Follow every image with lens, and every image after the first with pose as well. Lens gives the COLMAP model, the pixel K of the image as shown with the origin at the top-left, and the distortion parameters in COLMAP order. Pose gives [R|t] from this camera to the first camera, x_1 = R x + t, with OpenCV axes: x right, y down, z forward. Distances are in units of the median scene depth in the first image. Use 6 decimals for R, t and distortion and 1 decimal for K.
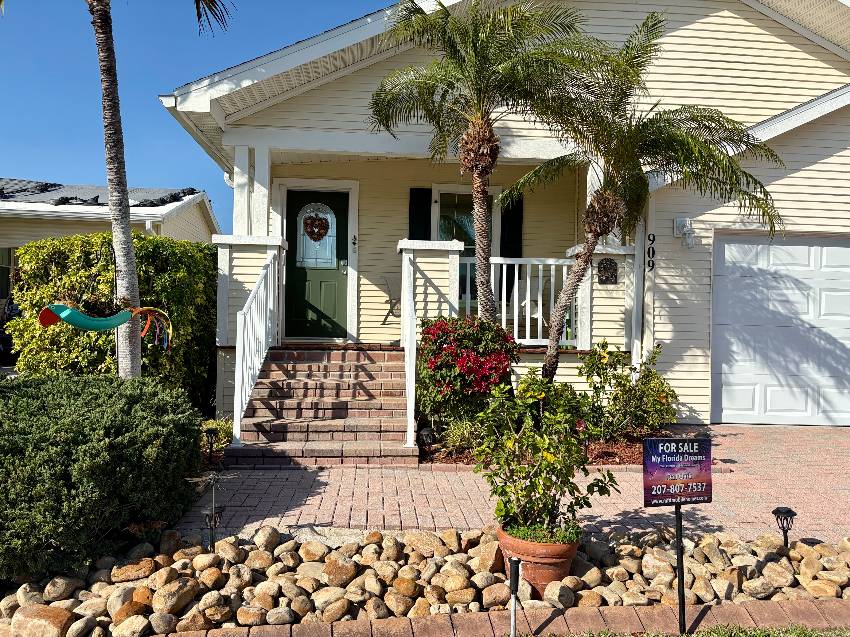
lens RADIAL K [[654.4, 0, 425.0], [0, 654.4, 318.5], [0, 0, 1]] dist [0.008081, -0.010457]
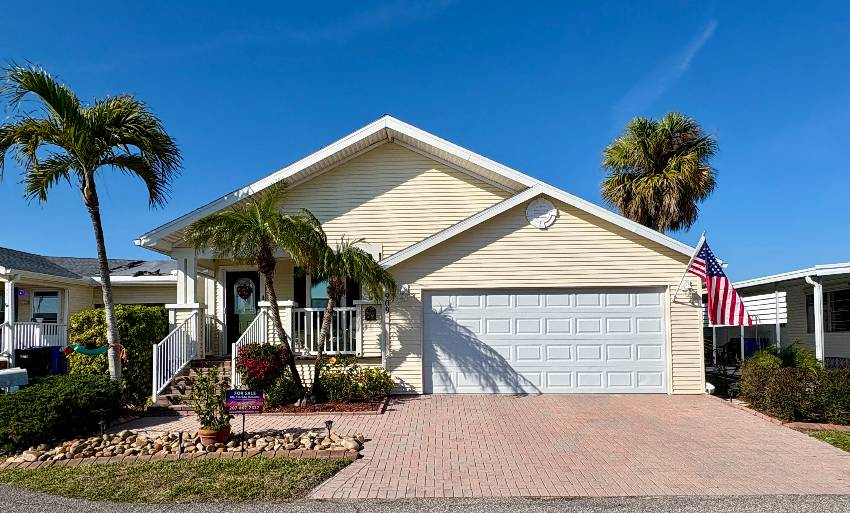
lens RADIAL K [[544.9, 0, 423.4], [0, 544.9, 320.9], [0, 0, 1]] dist [0.000866, 0.002628]
pose [[0.991323, -0.038860, -0.125574, 0.646388], [0.036646, 0.999130, -0.019894, -0.015064], [0.126237, 0.015120, 0.991885, -0.533012]]
